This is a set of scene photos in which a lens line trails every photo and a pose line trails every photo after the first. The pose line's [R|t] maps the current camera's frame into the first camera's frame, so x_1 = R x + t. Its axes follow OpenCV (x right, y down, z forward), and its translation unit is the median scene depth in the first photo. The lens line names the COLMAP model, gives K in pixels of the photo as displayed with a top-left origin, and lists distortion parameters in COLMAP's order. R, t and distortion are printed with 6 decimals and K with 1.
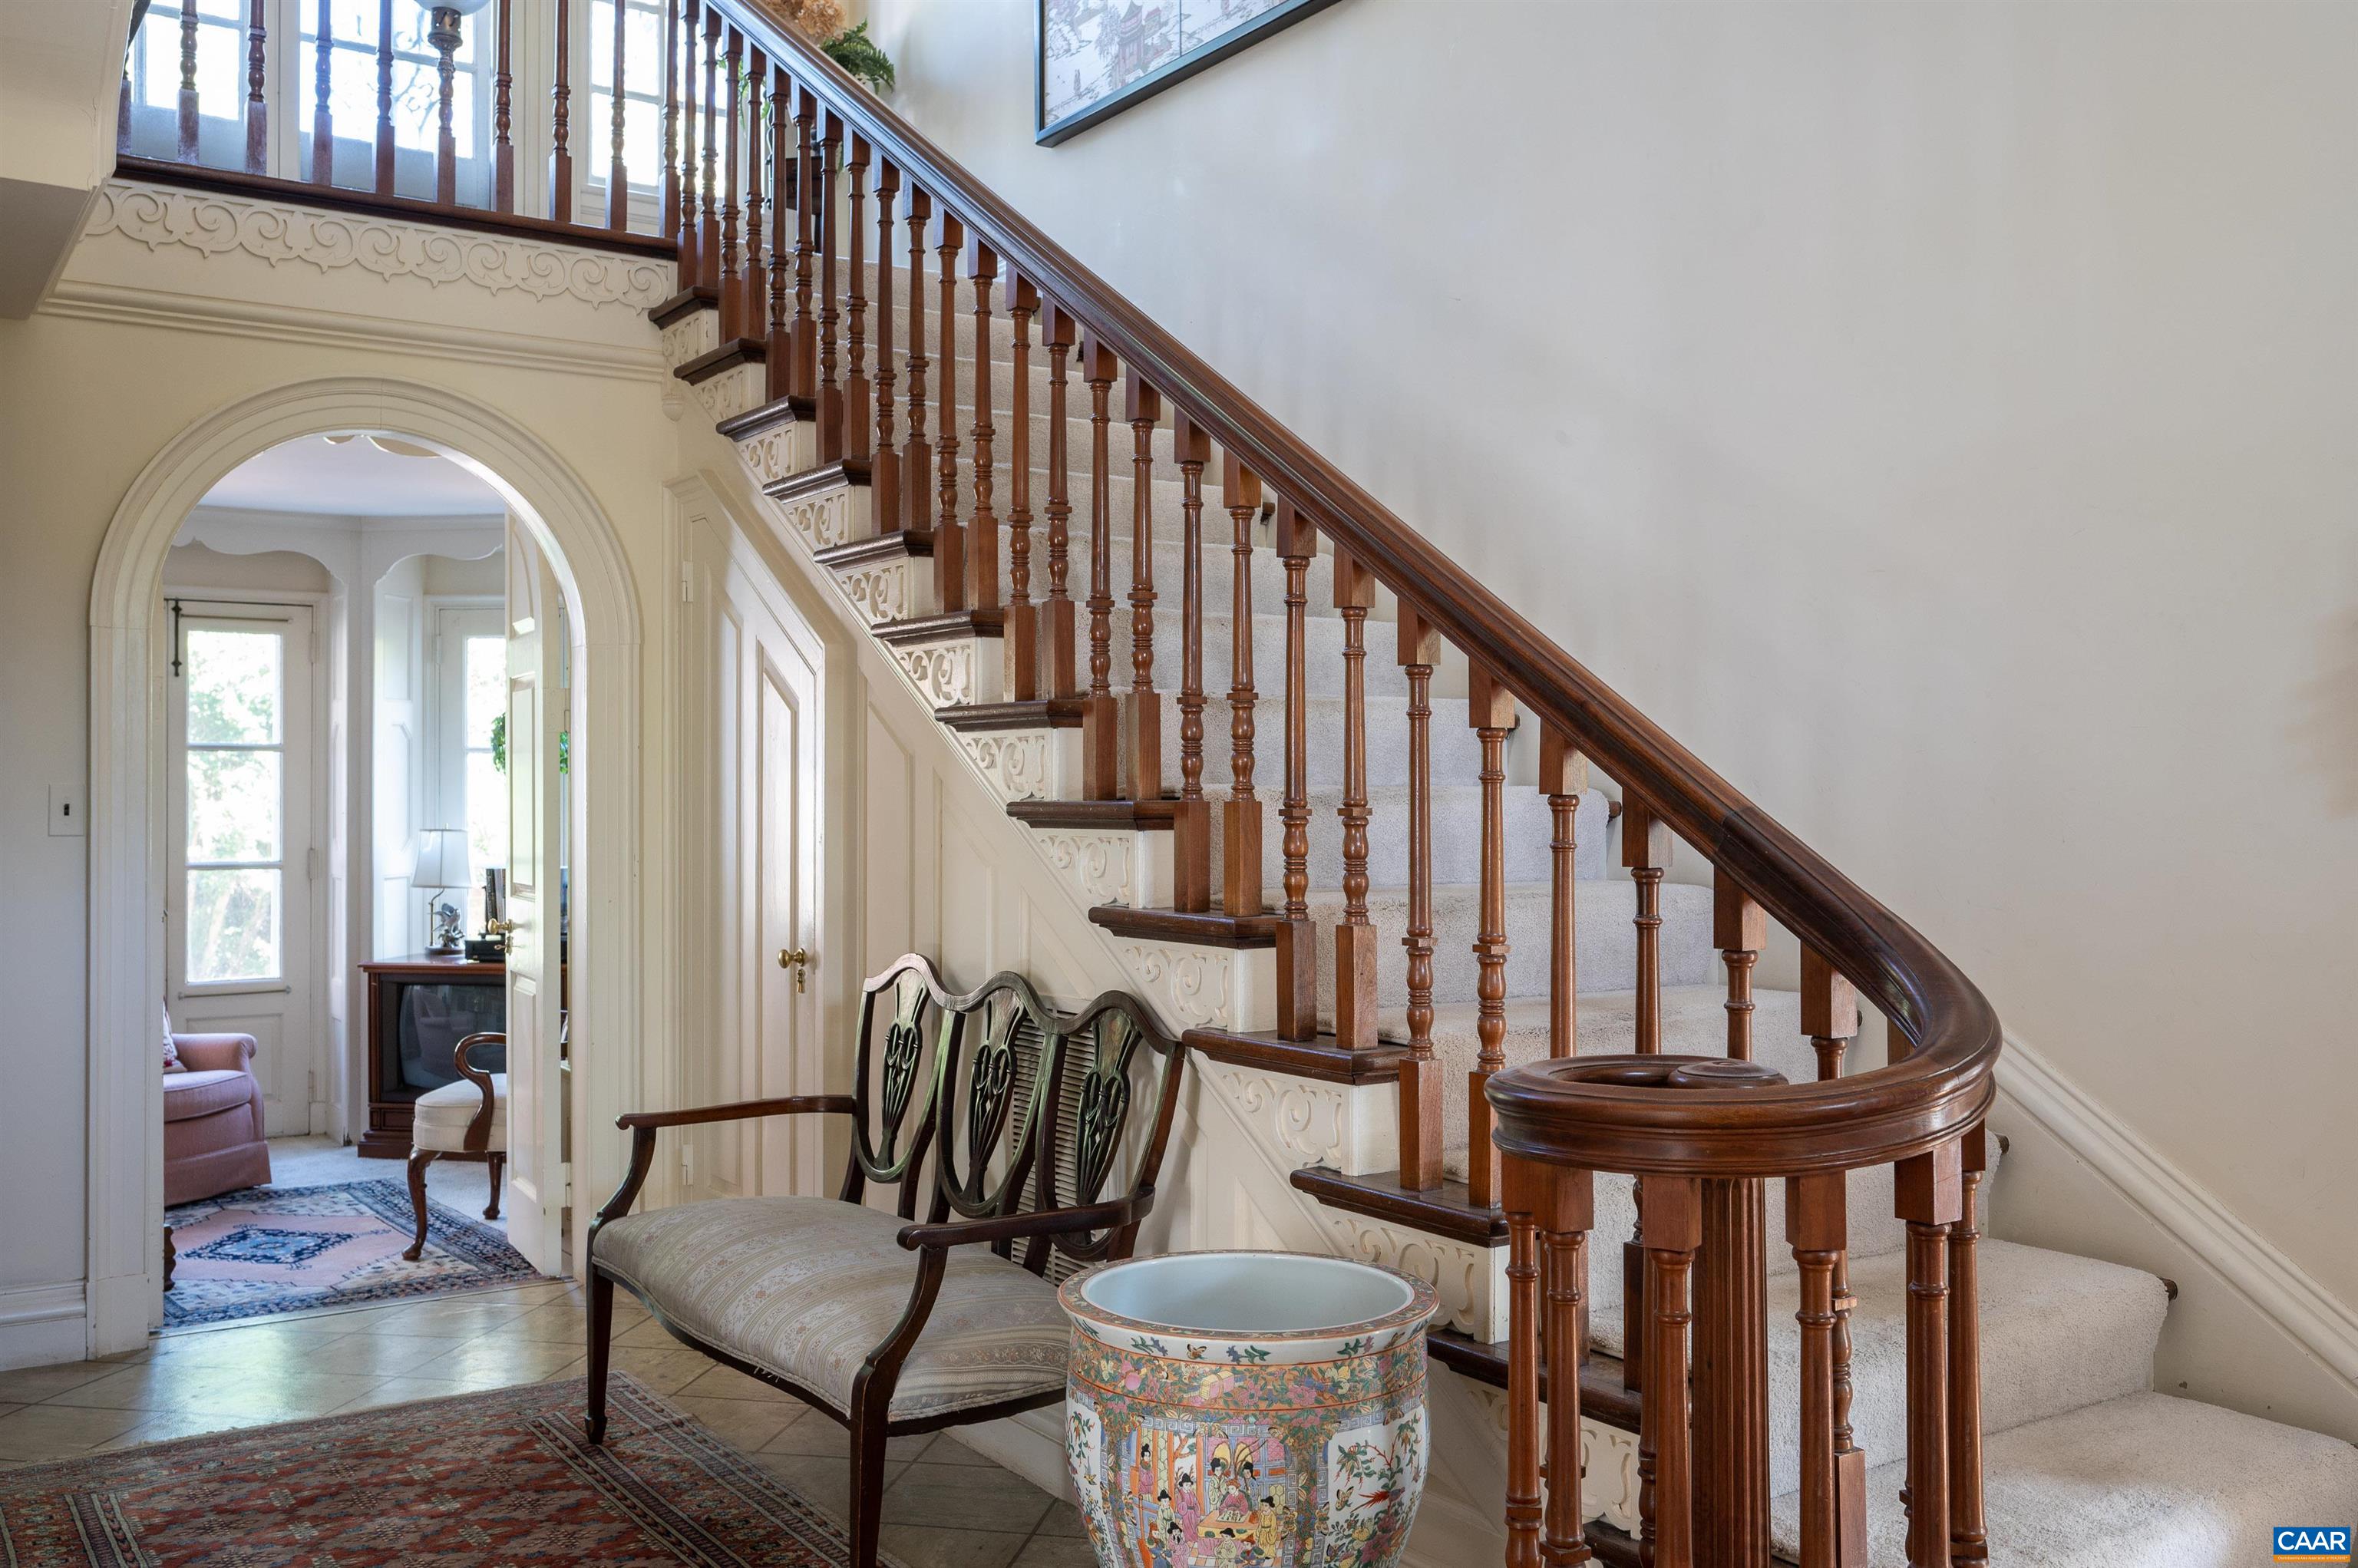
lens RADIAL K [[2042.9, 0, 1180.1], [0, 2042.9, 780.2], [0, 0, 1]] dist [0.000849, -0.004643]
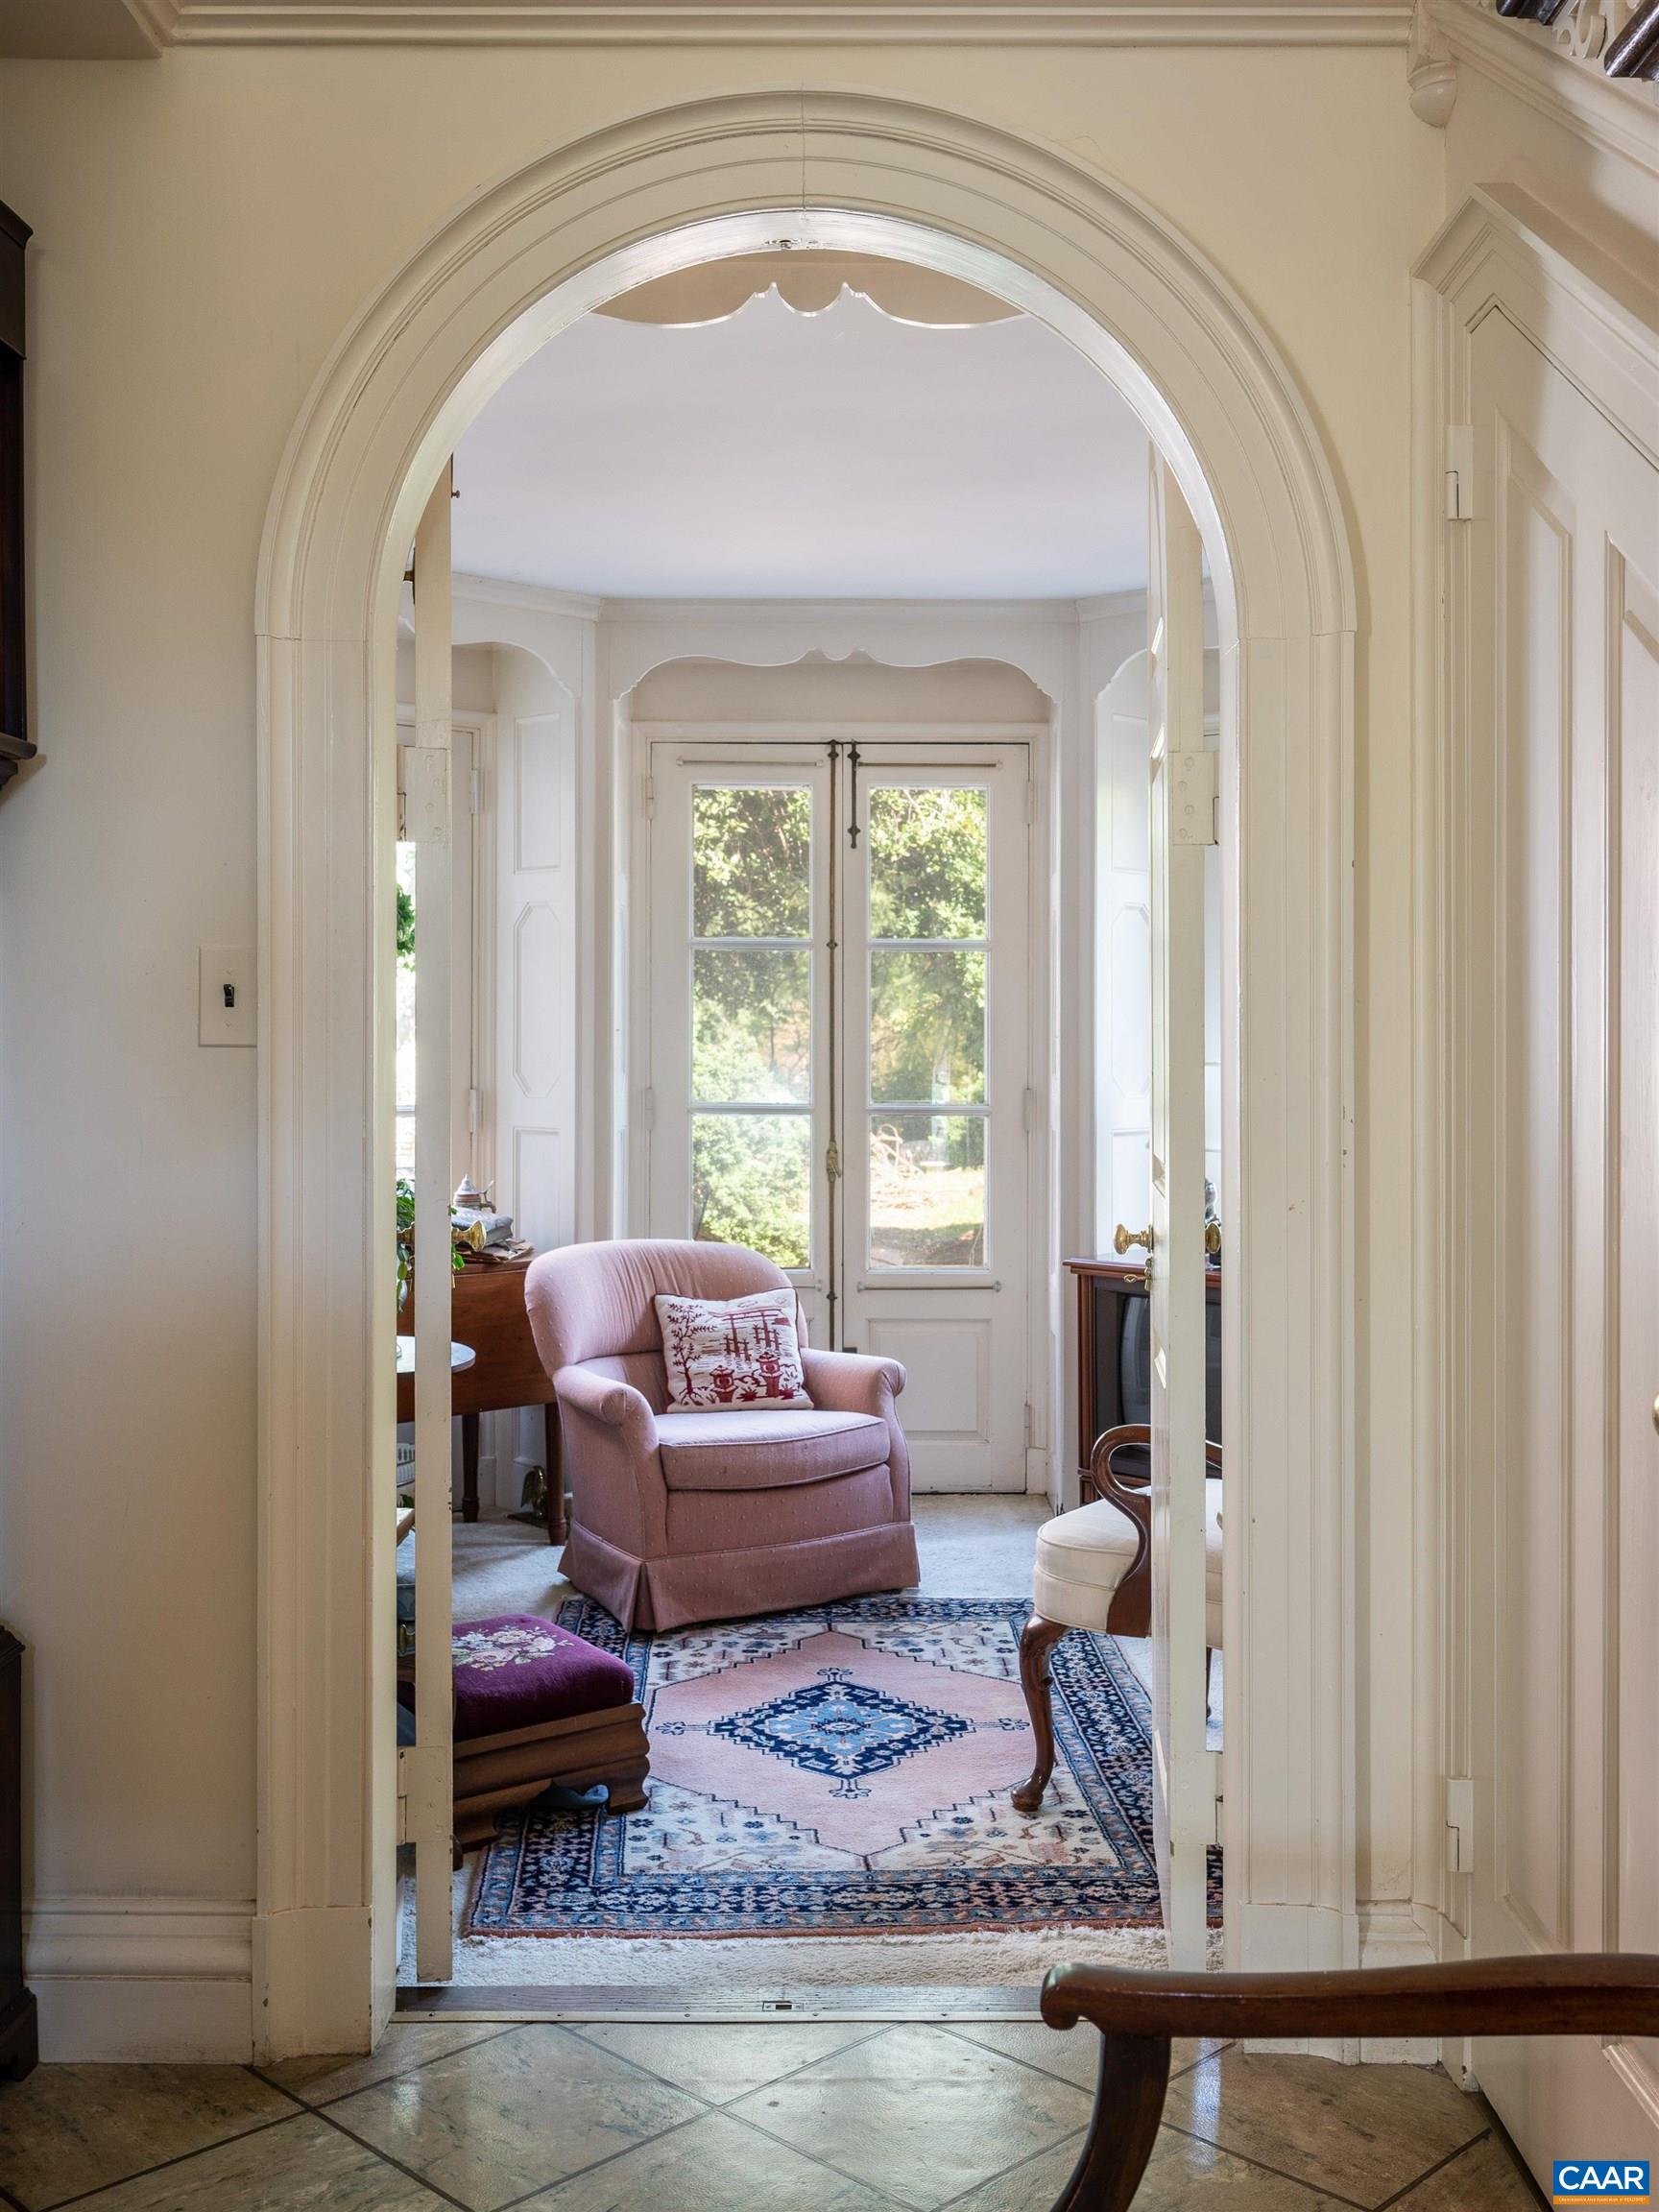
lens RADIAL K [[2139.7, 0, 861.1], [0, 2139.7, 1027.8], [0, 0, 1]] dist [-0.021221, 0.000000]
pose [[0.828649, 0.000713, -0.559768, -0.073301], [-0.000517, 1.000000, 0.000508, 0.015107], [0.559768, -0.000132, 0.828649, 0.433559]]
